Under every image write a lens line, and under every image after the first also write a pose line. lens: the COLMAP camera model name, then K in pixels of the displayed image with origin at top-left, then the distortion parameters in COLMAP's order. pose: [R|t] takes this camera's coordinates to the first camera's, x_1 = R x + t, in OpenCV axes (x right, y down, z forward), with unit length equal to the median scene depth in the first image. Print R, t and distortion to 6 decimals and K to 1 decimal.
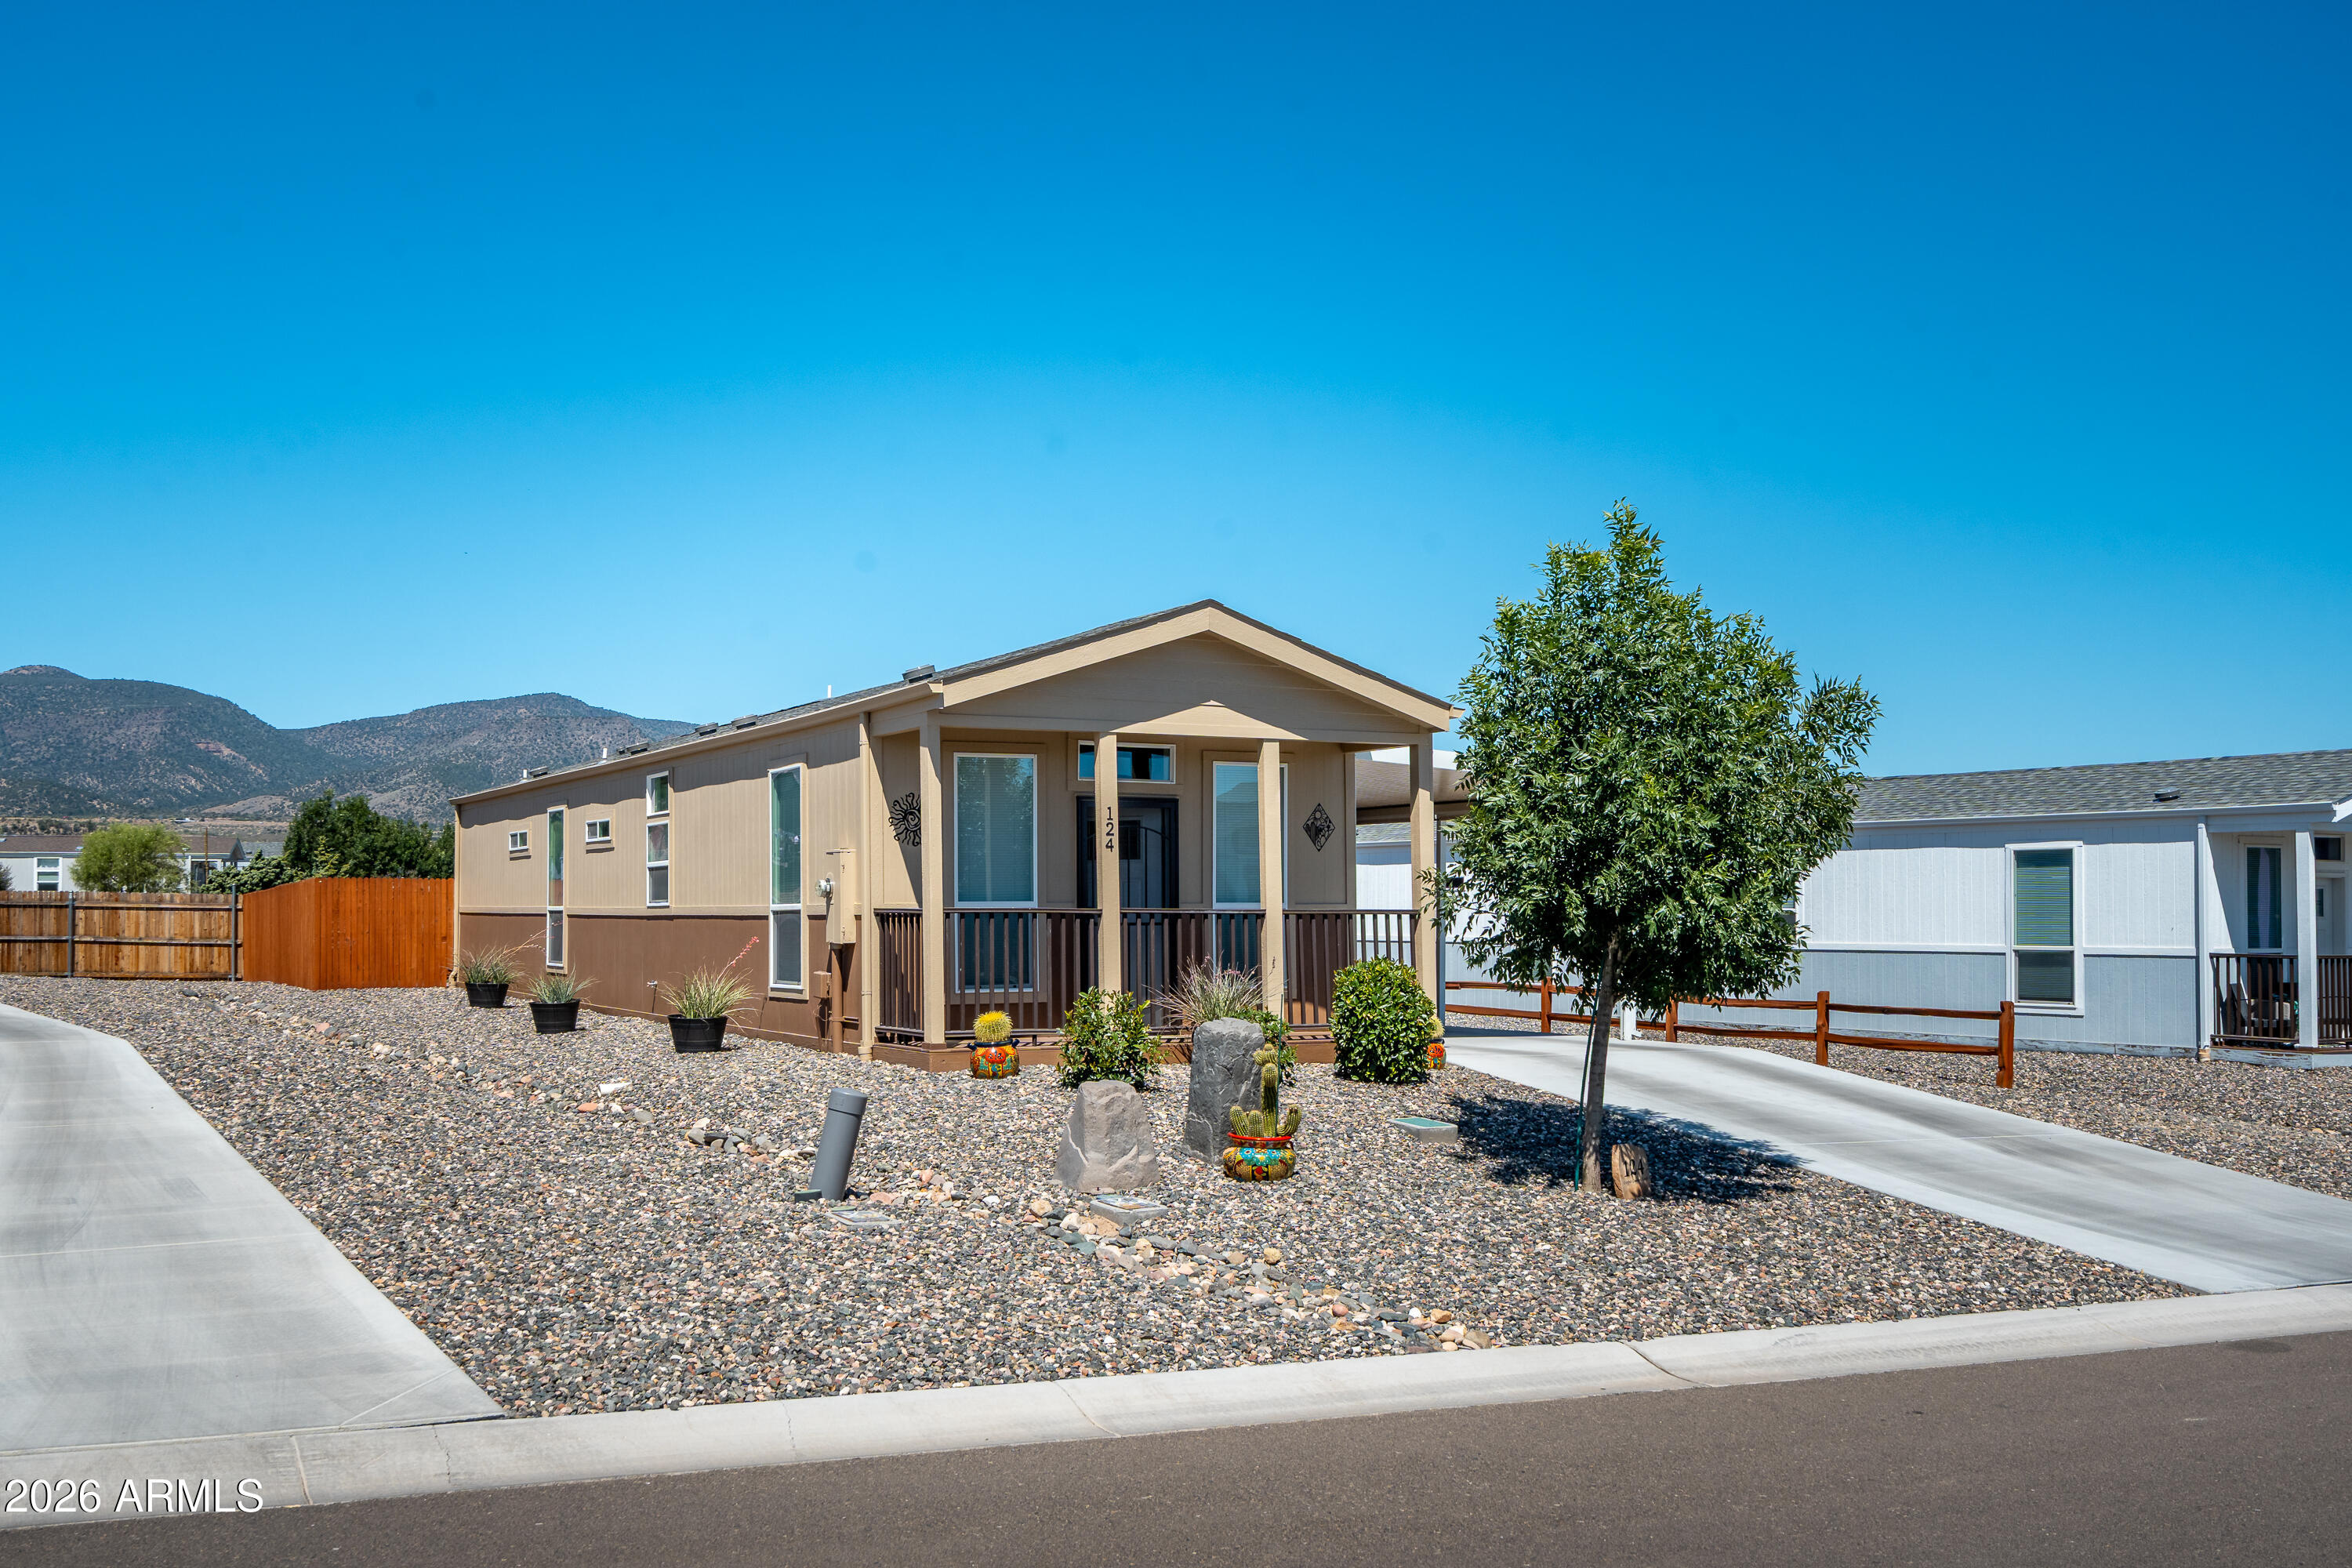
lens RADIAL K [[2161.2, 0, 1174.9], [0, 2161.2, 795.0], [0, 0, 1]] dist [0.013255, 0.000000]
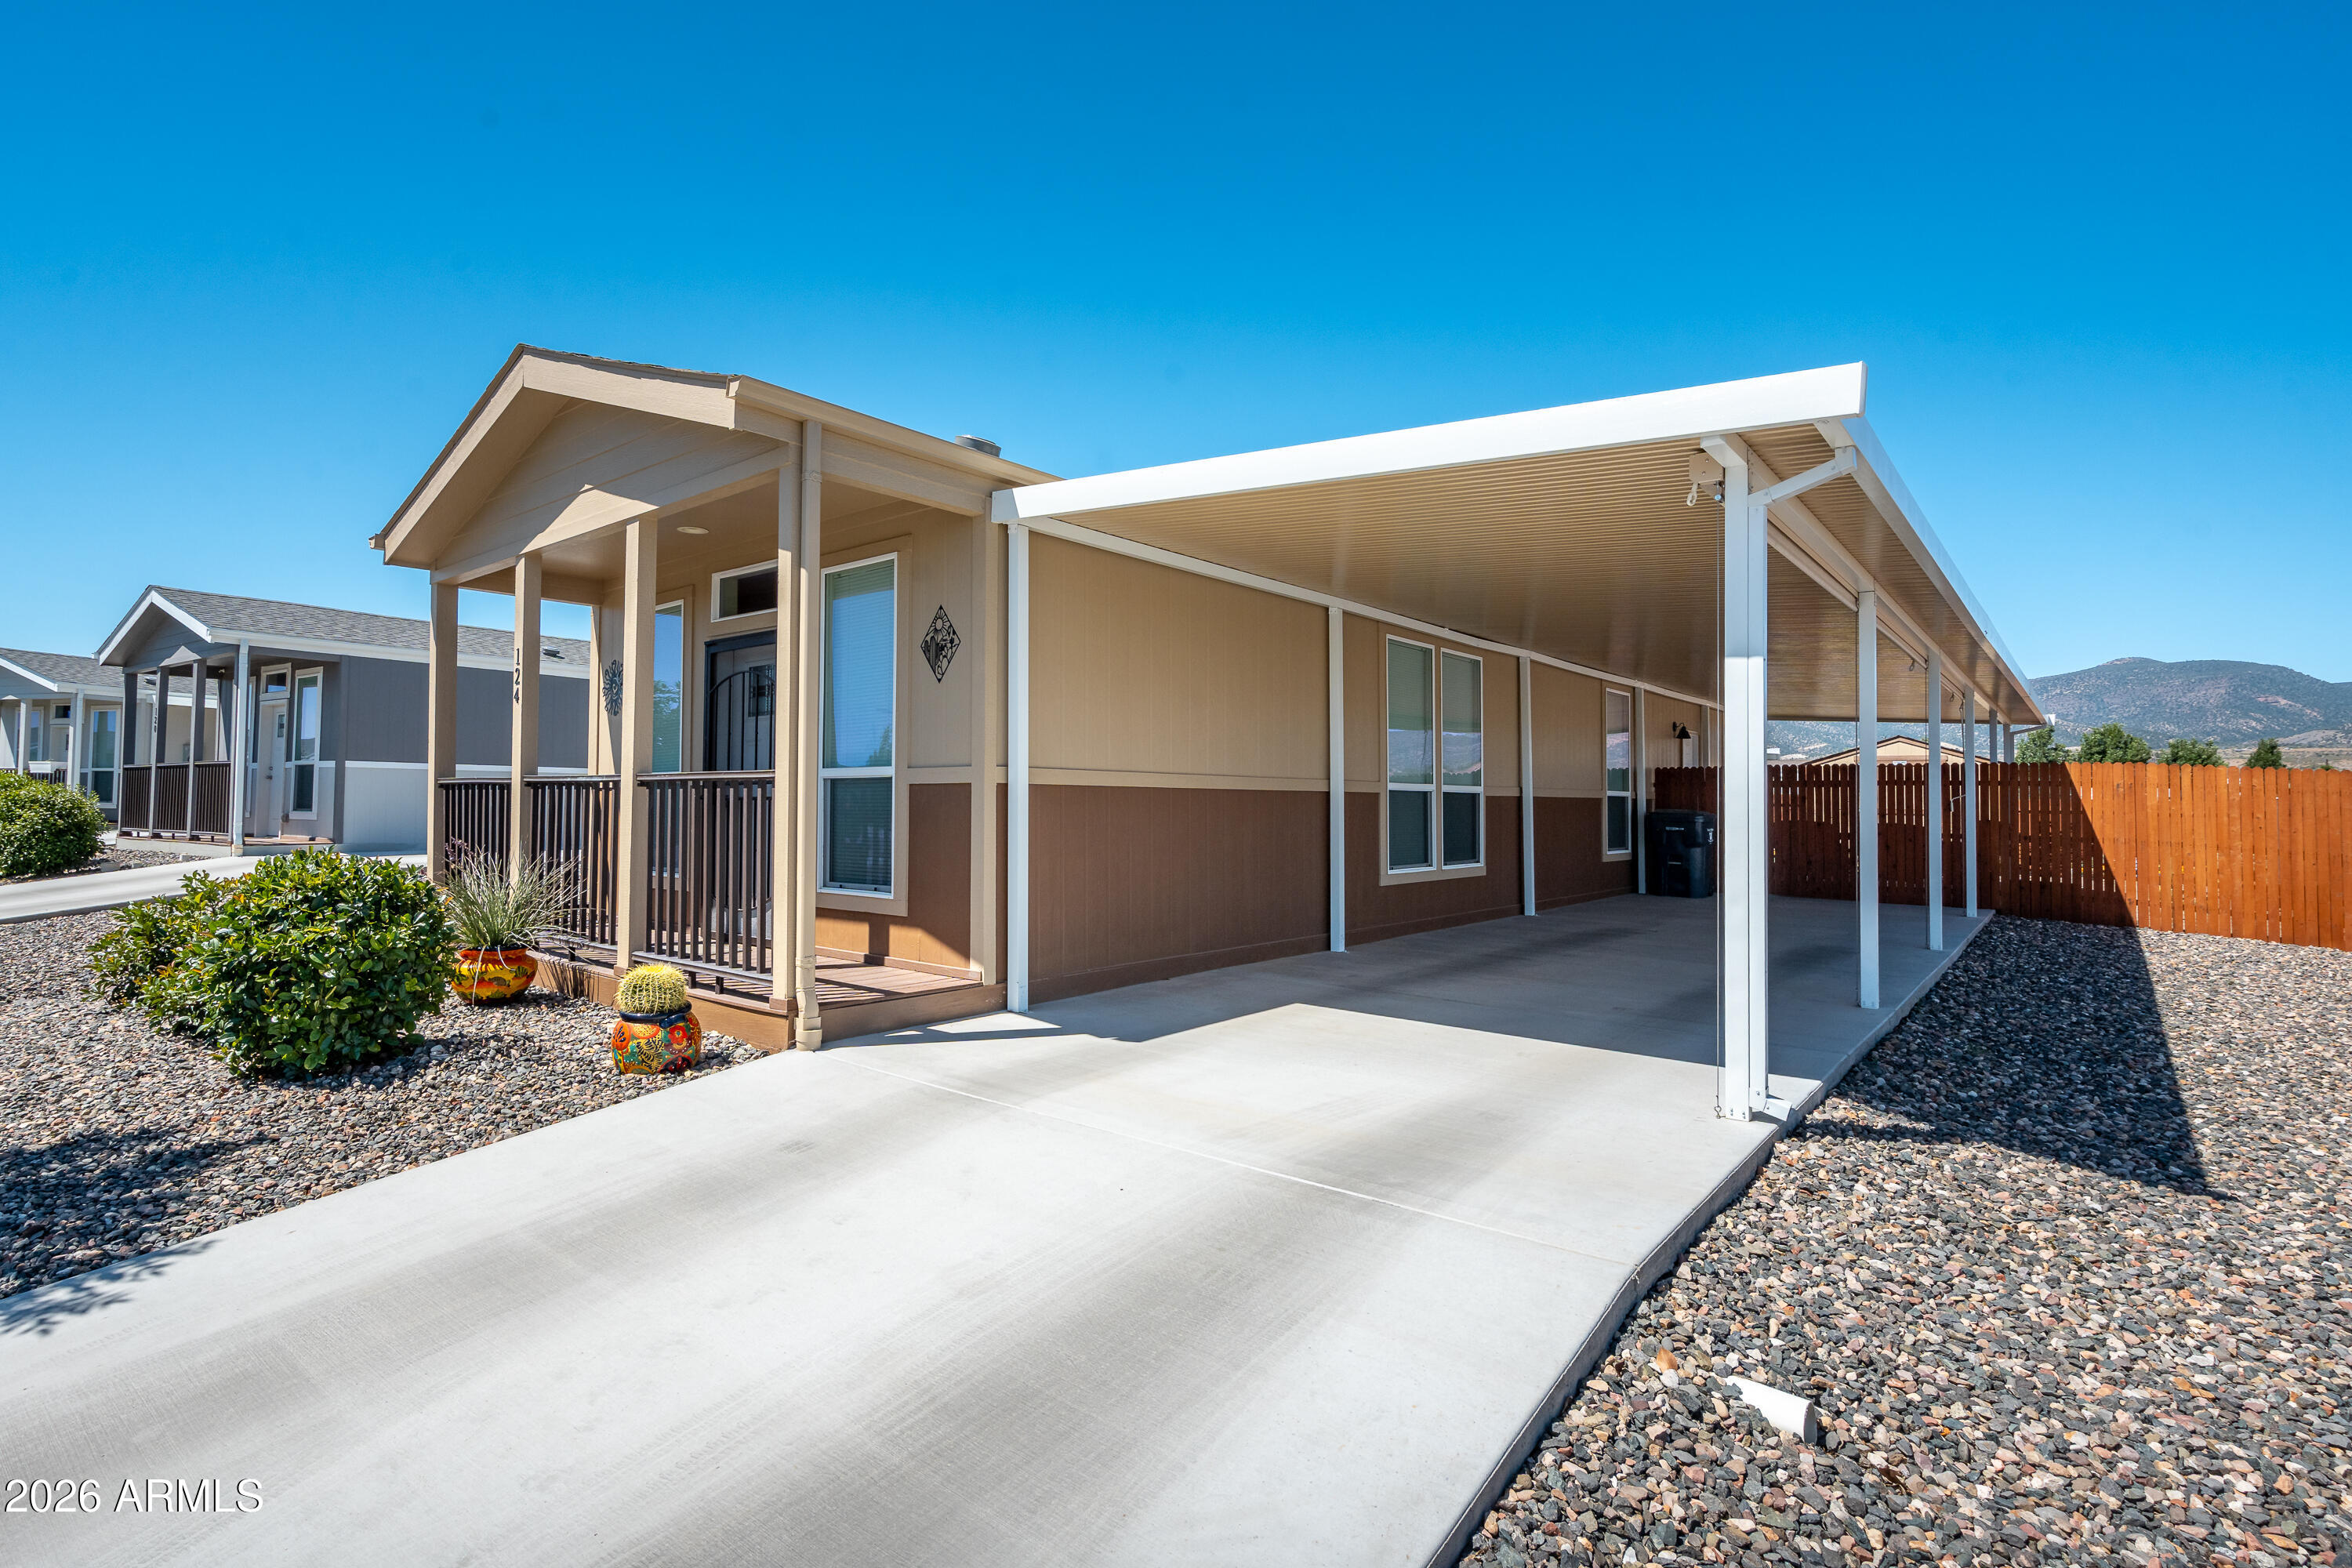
lens RADIAL K [[1106.2, 0, 1128.7], [0, 1106.2, 728.4], [0, 0, 1]] dist [-0.009645, 0.000993]
pose [[0.344030, -0.054090, -0.937400, 0.399287], [0.039527, 0.998289, -0.043096, 0.057336], [0.938126, -0.022226, 0.345579, 1.007167]]
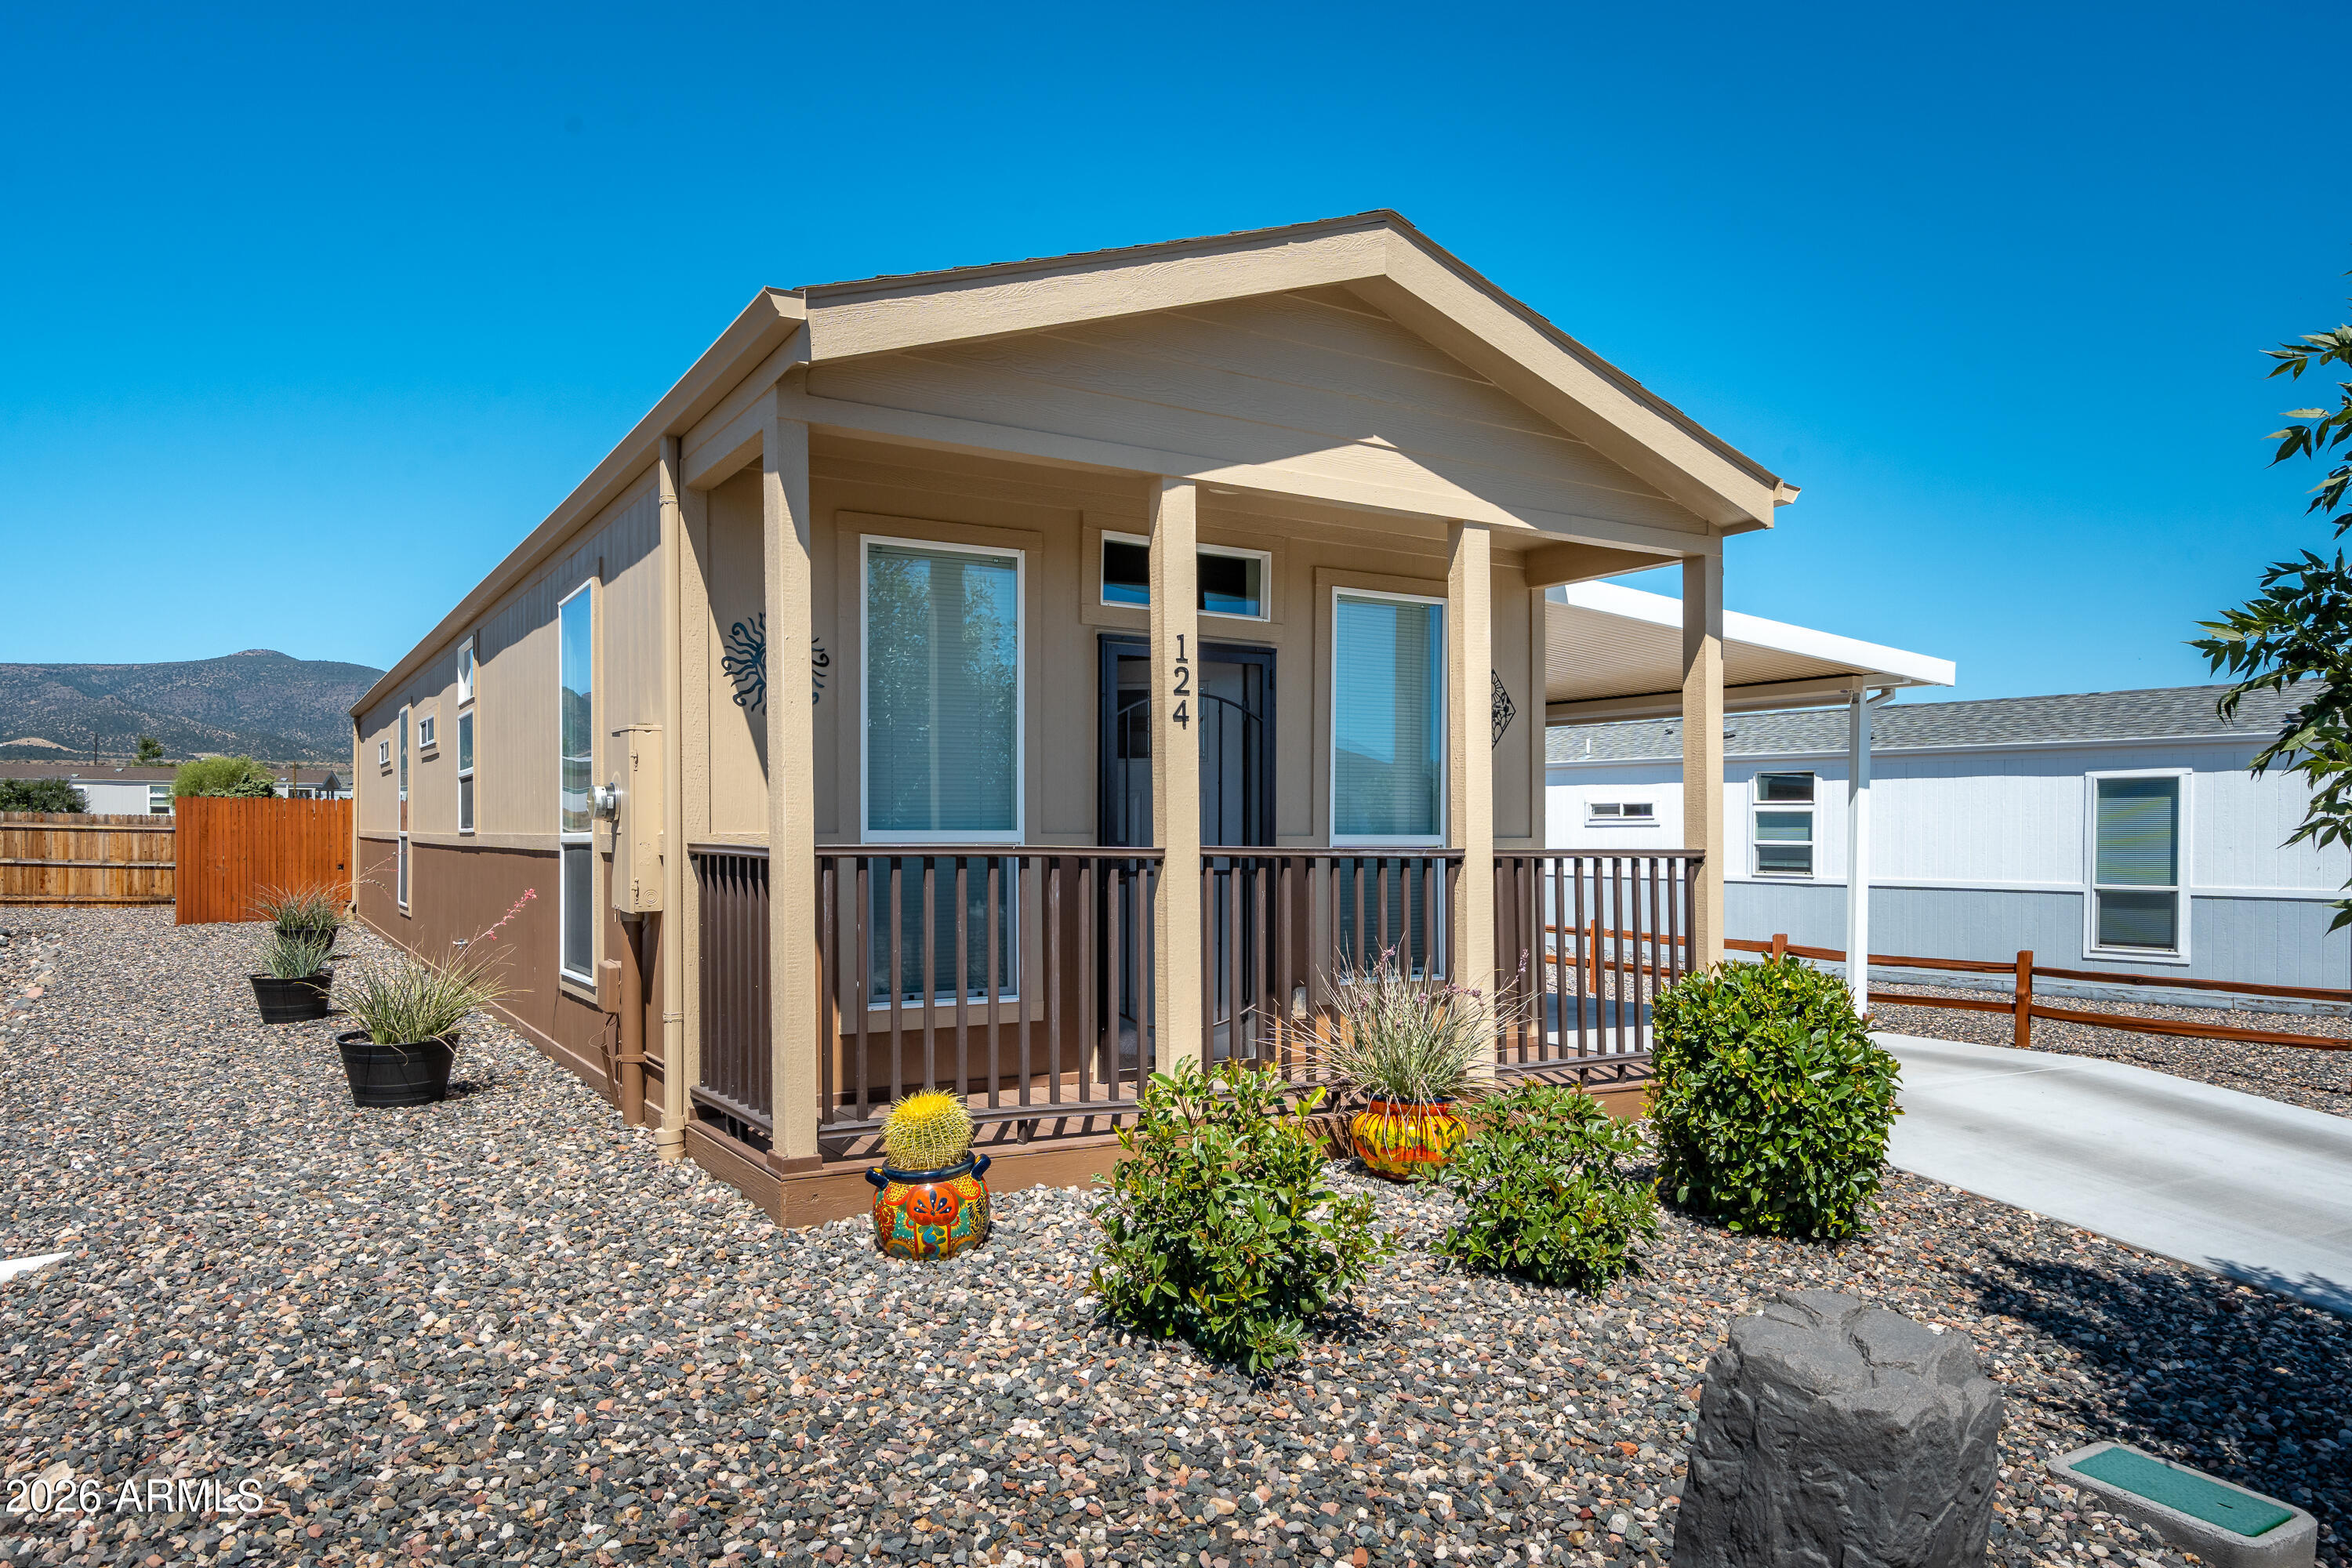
lens RADIAL K [[1539.6, 0, 1173.0], [0, 1539.6, 837.6], [0, 0, 1]] dist [0.021253, 0.002309]
pose [[0.998755, 0.005991, 0.049530, -0.045603], [-0.008703, 0.998464, 0.054717, 0.029673], [-0.049127, -0.055080, 0.997273, 0.619637]]
